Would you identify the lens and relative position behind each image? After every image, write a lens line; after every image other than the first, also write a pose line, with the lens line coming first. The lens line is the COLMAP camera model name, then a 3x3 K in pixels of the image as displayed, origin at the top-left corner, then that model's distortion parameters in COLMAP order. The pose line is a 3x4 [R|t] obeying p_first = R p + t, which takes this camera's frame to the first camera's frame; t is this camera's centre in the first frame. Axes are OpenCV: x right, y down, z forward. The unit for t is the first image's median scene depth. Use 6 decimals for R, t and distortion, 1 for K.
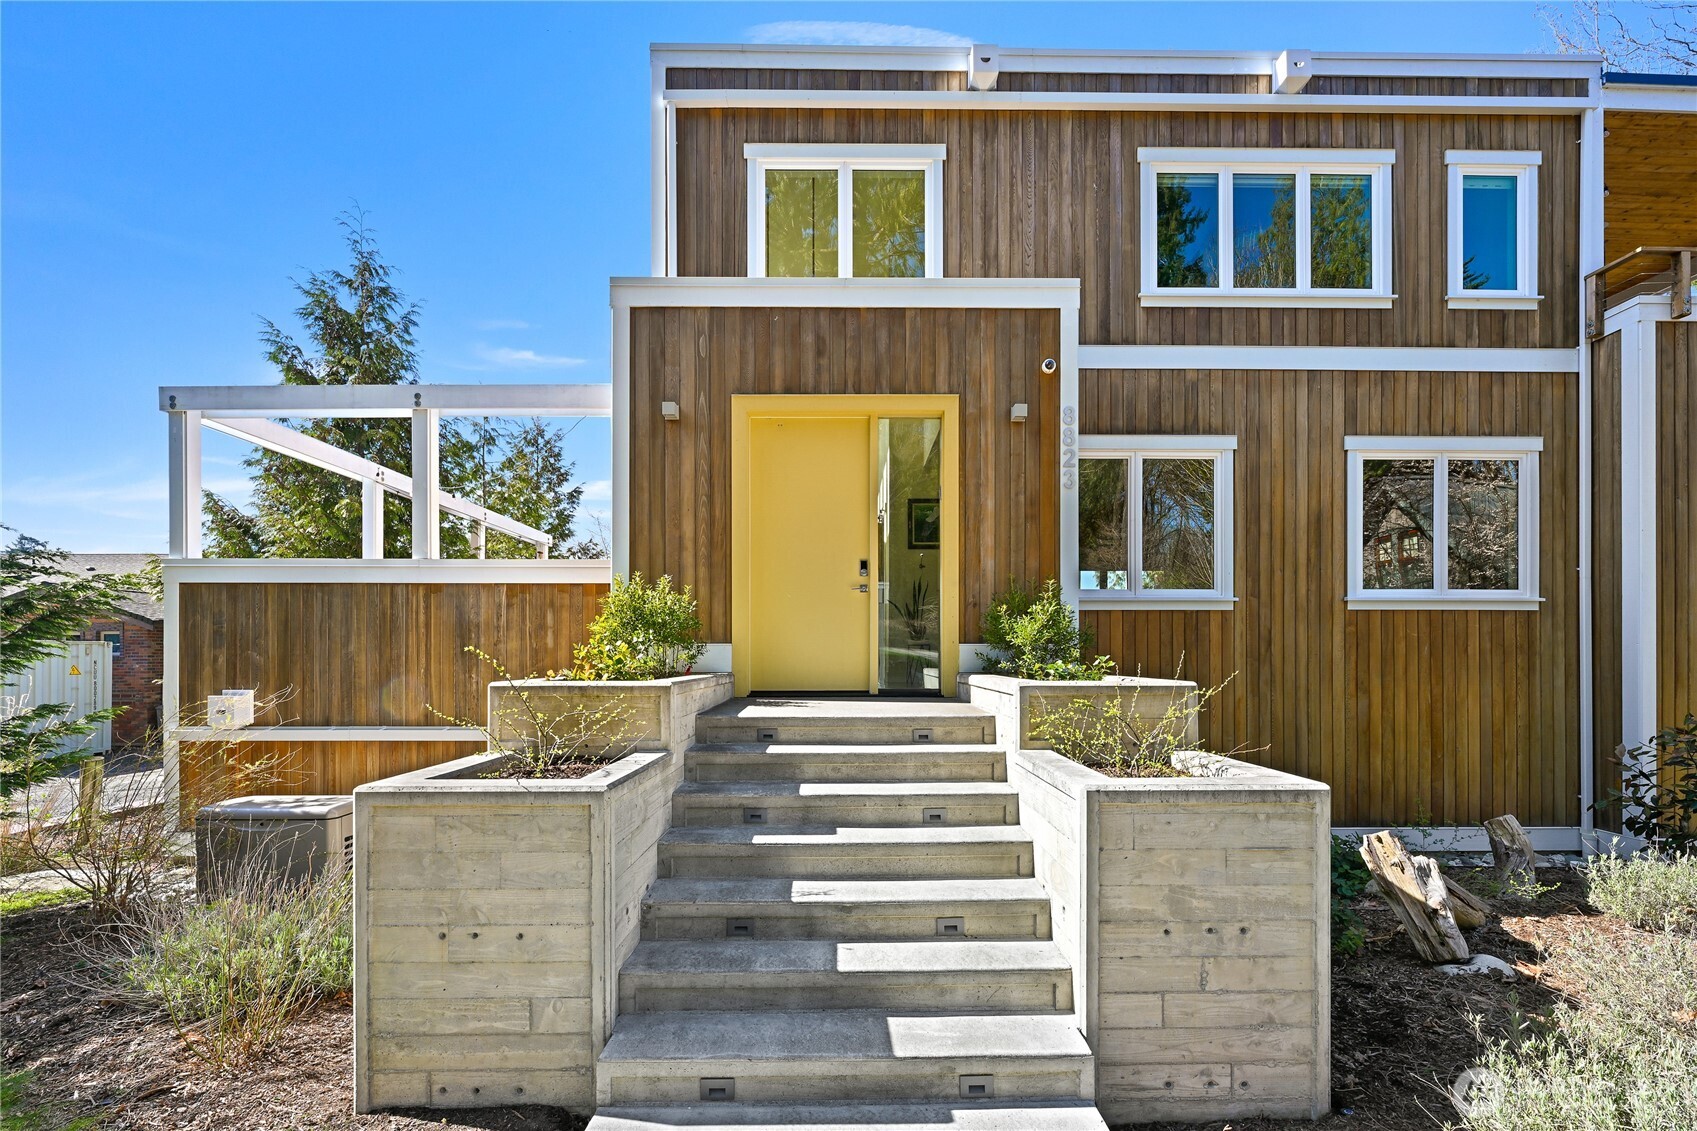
lens RADIAL K [[684.8, 0, 826.3], [0, 684.8, 646.6], [0, 0, 1]] dist [-0.002295, 0.000735]
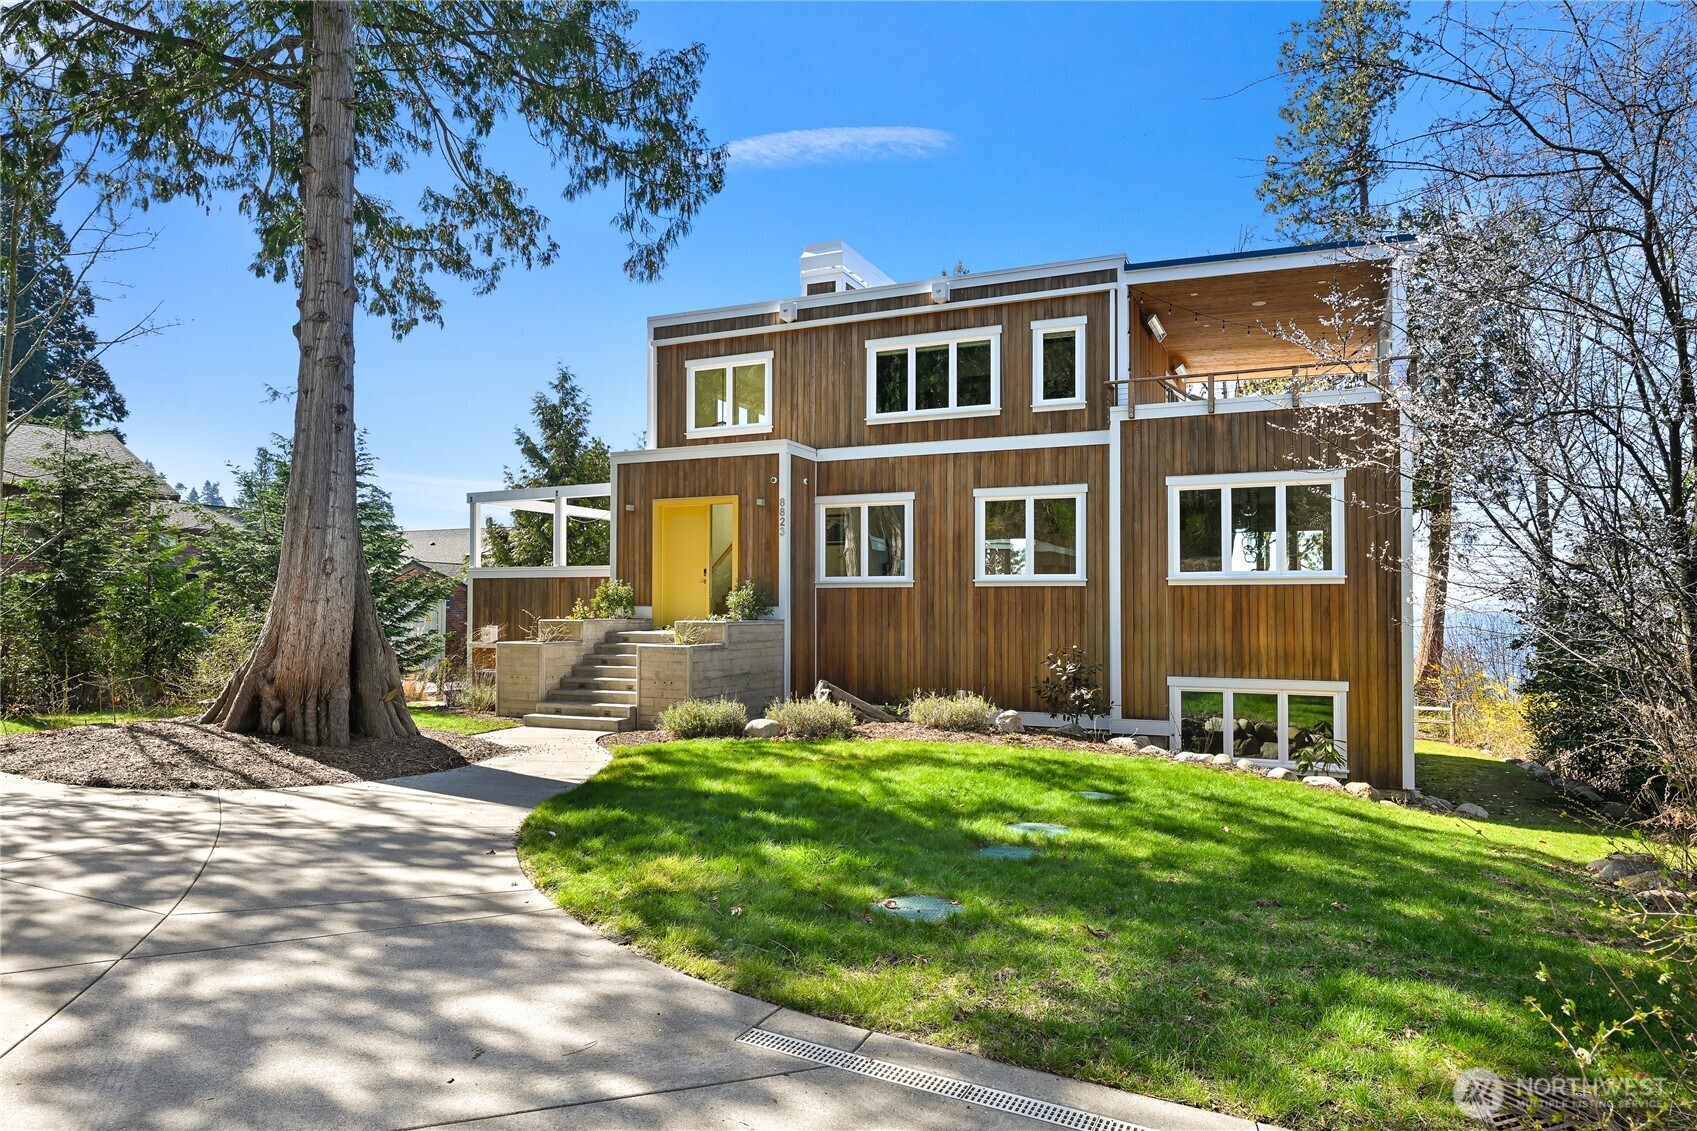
lens RADIAL K [[1029.5, 0, 850.4], [0, 1029.5, 571.0], [0, 0, 1]] dist [-0.003733, -0.000267]
pose [[0.912391, -0.012186, -0.409138, 1.555906], [0.001850, 0.999669, -0.025647, -0.026124], [0.409315, 0.022643, 0.912112, -1.565450]]
